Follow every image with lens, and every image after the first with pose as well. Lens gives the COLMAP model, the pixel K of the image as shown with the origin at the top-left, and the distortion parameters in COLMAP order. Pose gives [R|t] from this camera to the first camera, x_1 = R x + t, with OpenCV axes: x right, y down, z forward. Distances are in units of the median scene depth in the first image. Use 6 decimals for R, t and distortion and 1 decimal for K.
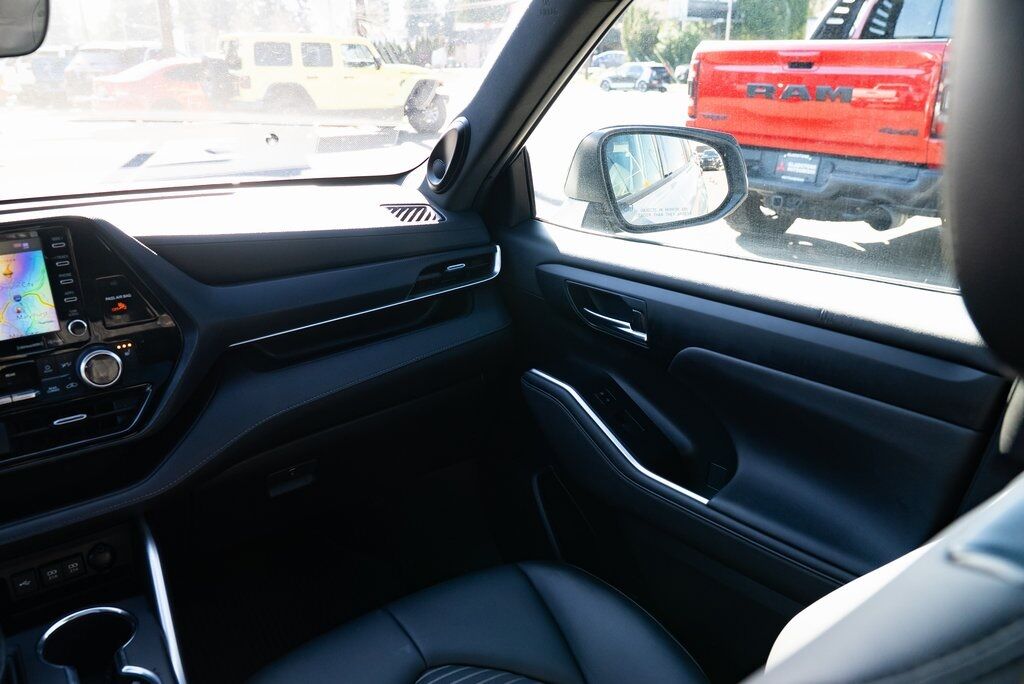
lens RADIAL K [[793.2, 0, 521.1], [0, 793.2, 339.8], [0, 0, 1]] dist [-0.035787, 0.023882]
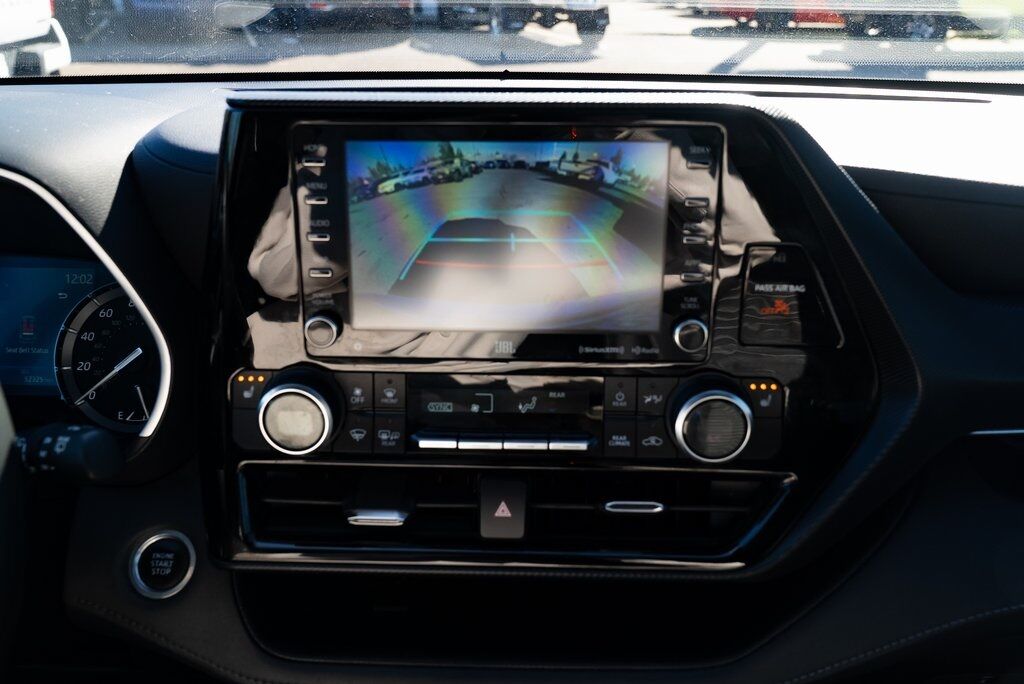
lens RADIAL K [[857.1, 0, 514.5], [0, 857.1, 338.8], [0, 0, 1]] dist [0.000102, 0.007295]
pose [[0.781316, 0.257520, -0.568532, -0.317919], [-0.214436, 0.966219, 0.142962, -0.060978], [0.586142, 0.010215, 0.810144, 0.461329]]
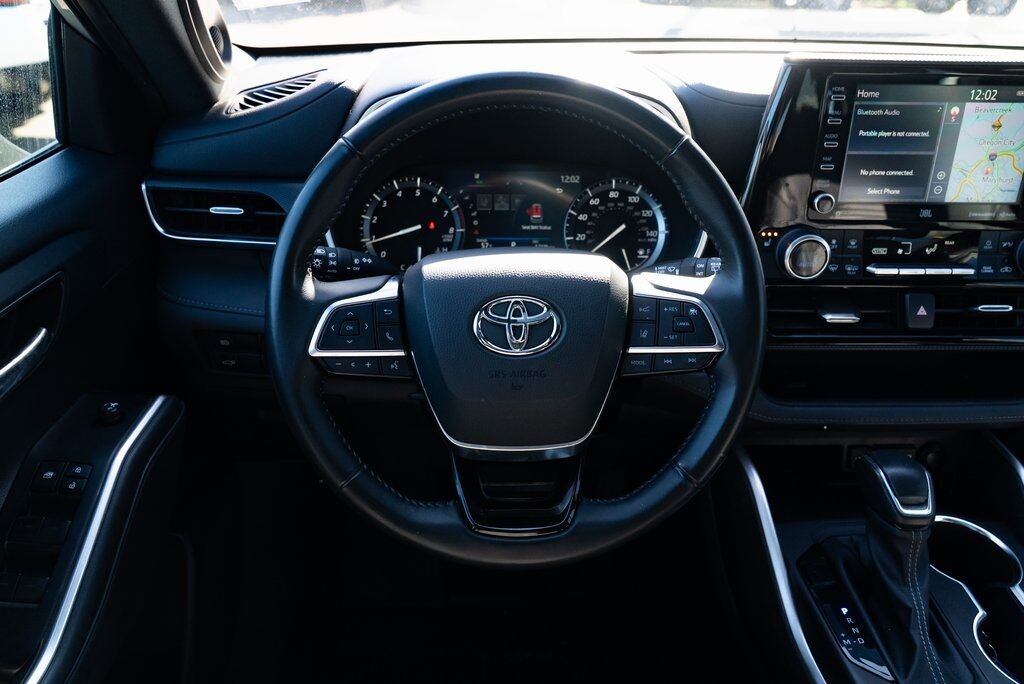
lens RADIAL K [[731.2, 0, 494.6], [0, 731.2, 335.1], [0, 0, 1]] dist [-0.023734, 0.016053]
pose [[0.816457, 0.296575, -0.495420, -0.568054], [-0.212771, 0.952164, 0.219347, 0.065944], [0.536774, -0.073676, 0.840503, 0.030585]]
